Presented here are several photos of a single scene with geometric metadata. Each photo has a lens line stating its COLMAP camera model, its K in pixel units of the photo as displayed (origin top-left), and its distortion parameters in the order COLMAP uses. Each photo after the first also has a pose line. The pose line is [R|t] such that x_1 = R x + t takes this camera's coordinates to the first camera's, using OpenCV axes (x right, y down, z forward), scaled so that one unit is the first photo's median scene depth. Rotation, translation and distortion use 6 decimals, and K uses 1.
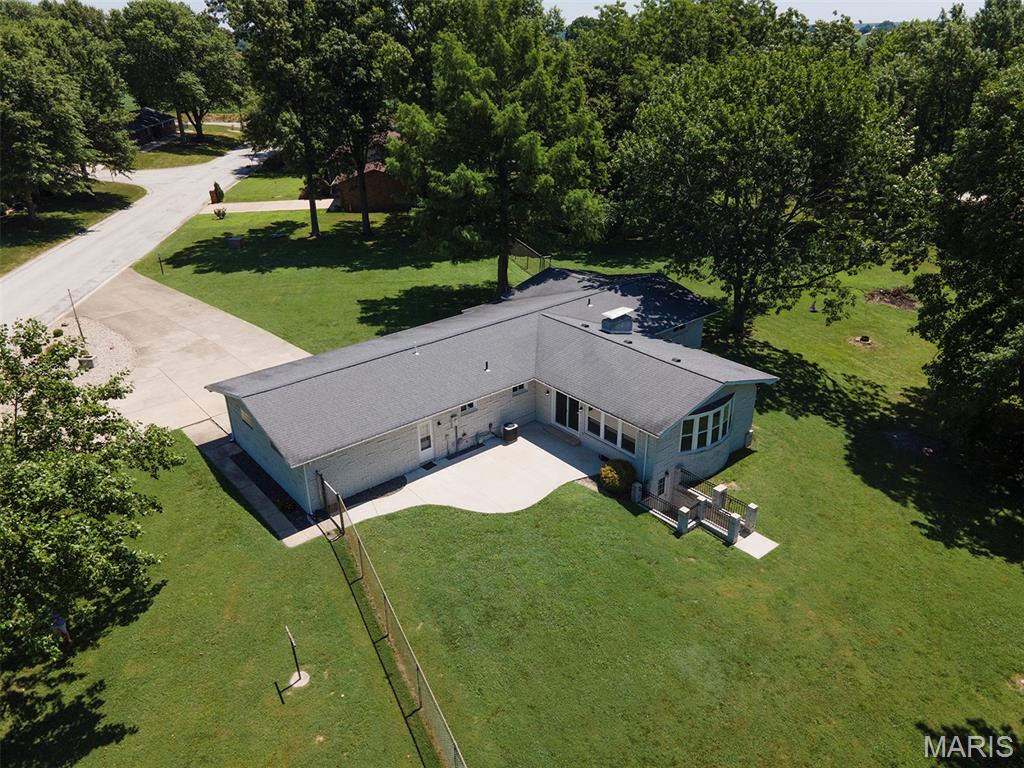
lens RADIAL K [[740.5, 0, 515.9], [0, 740.5, 384.1], [0, 0, 1]] dist [0.007376, 0.065723]
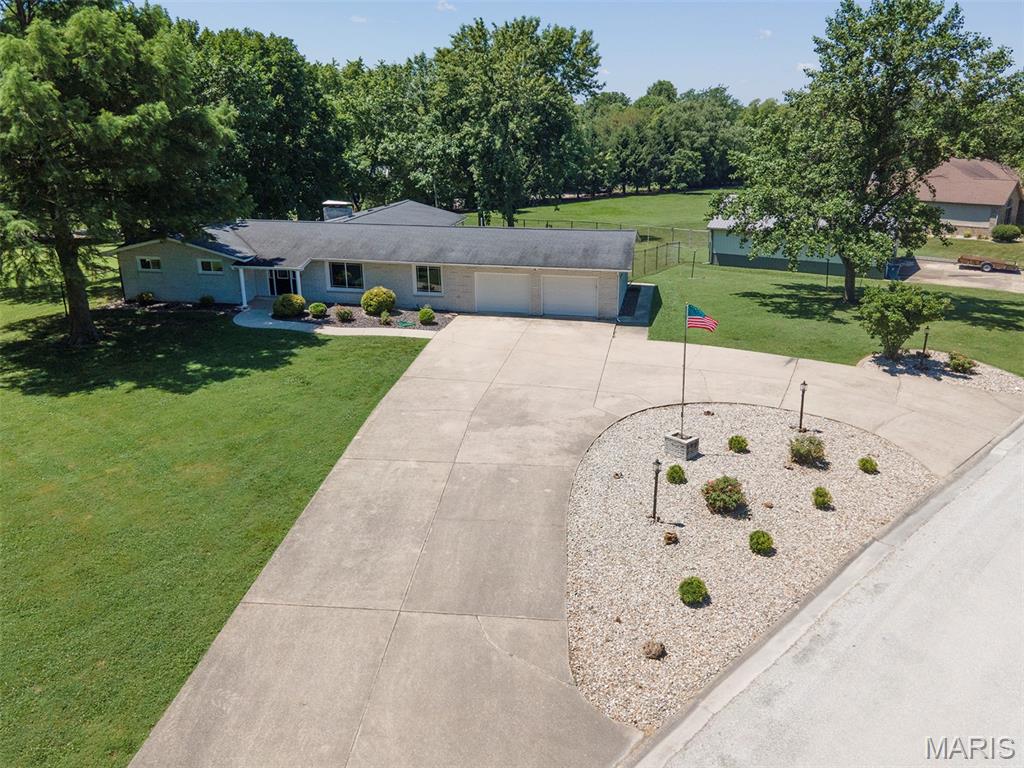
lens RADIAL K [[754.1, 0, 509.7], [0, 754.1, 373.9], [0, 0, 1]] dist [0.006755, 0.070529]
pose [[-0.616177, -0.238692, 0.750568, -1.098162], [0.348140, 0.772277, 0.531401, -0.472381], [-0.706488, 0.588739, -0.392761, 1.583924]]
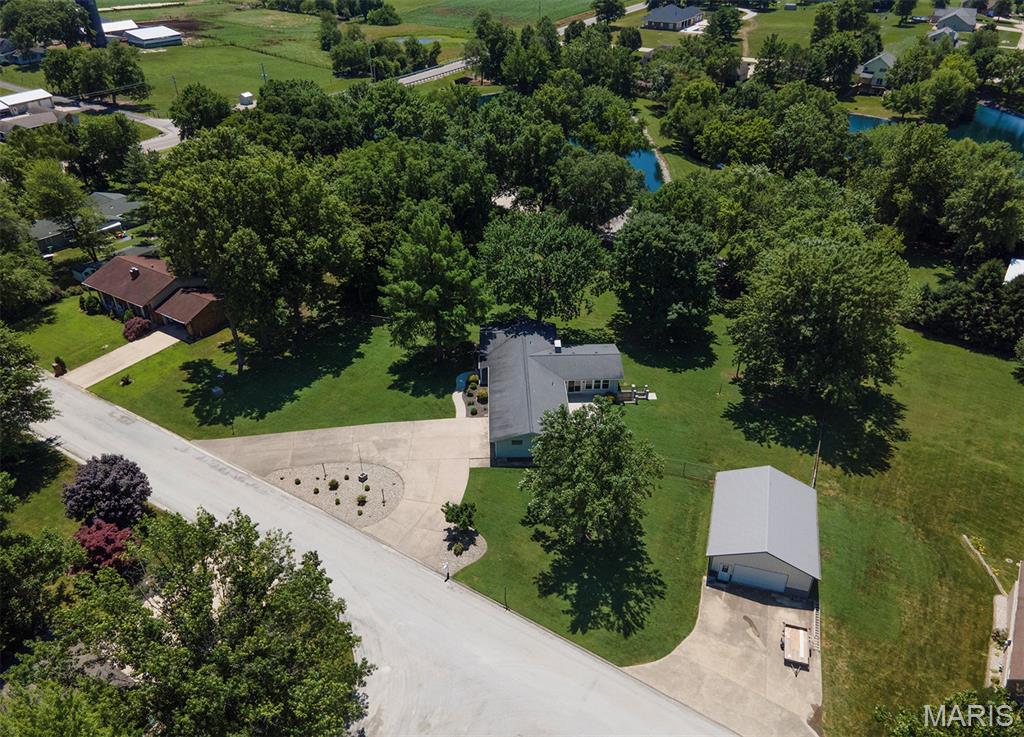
lens RADIAL K [[754.0, 0, 512.0], [0, 754.0, 368.5], [0, 0, 1]] dist [-0.000256, 0.094699]
pose [[0.618837, -0.414655, 0.667160, -1.874381], [0.332808, 0.907729, 0.255473, -0.798026], [-0.711534, 0.063940, 0.699737, -0.744133]]
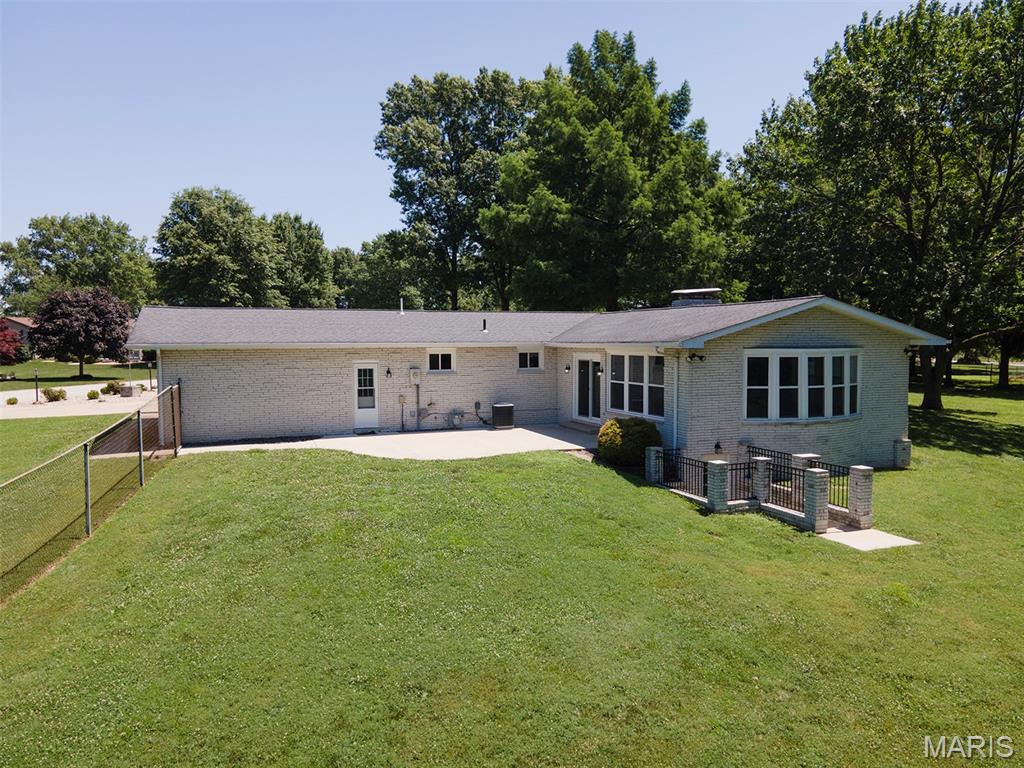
lens RADIAL K [[740.5, 0, 515.9], [0, 740.5, 384.1], [0, 0, 1]] dist [0.007376, 0.065723]
pose [[0.947241, 0.015514, -0.320148, 0.222342], [-0.132493, 0.928451, -0.347022, 0.275154], [0.291858, 0.371131, 0.881522, 0.399494]]
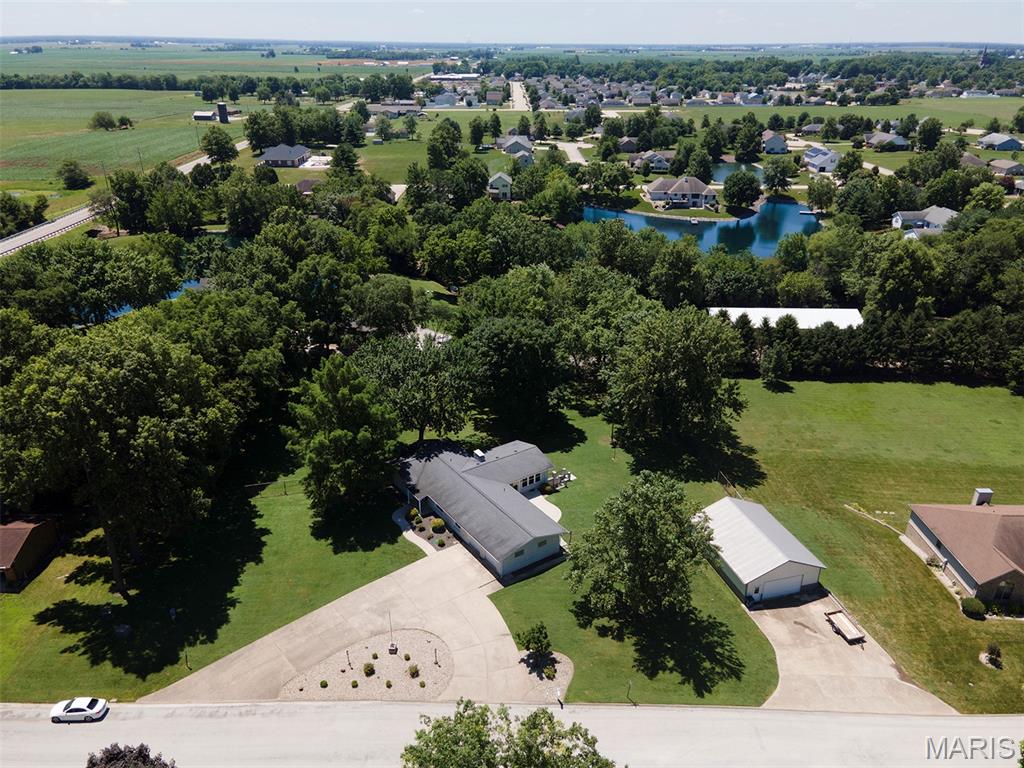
lens RADIAL K [[754.1, 0, 509.7], [0, 754.1, 373.9], [0, 0, 1]] dist [0.006755, 0.070529]
pose [[0.094355, -0.391919, 0.915148, -2.312629], [0.420865, 0.848770, 0.320099, -1.217884], [-0.902203, 0.354951, 0.245031, 0.195359]]
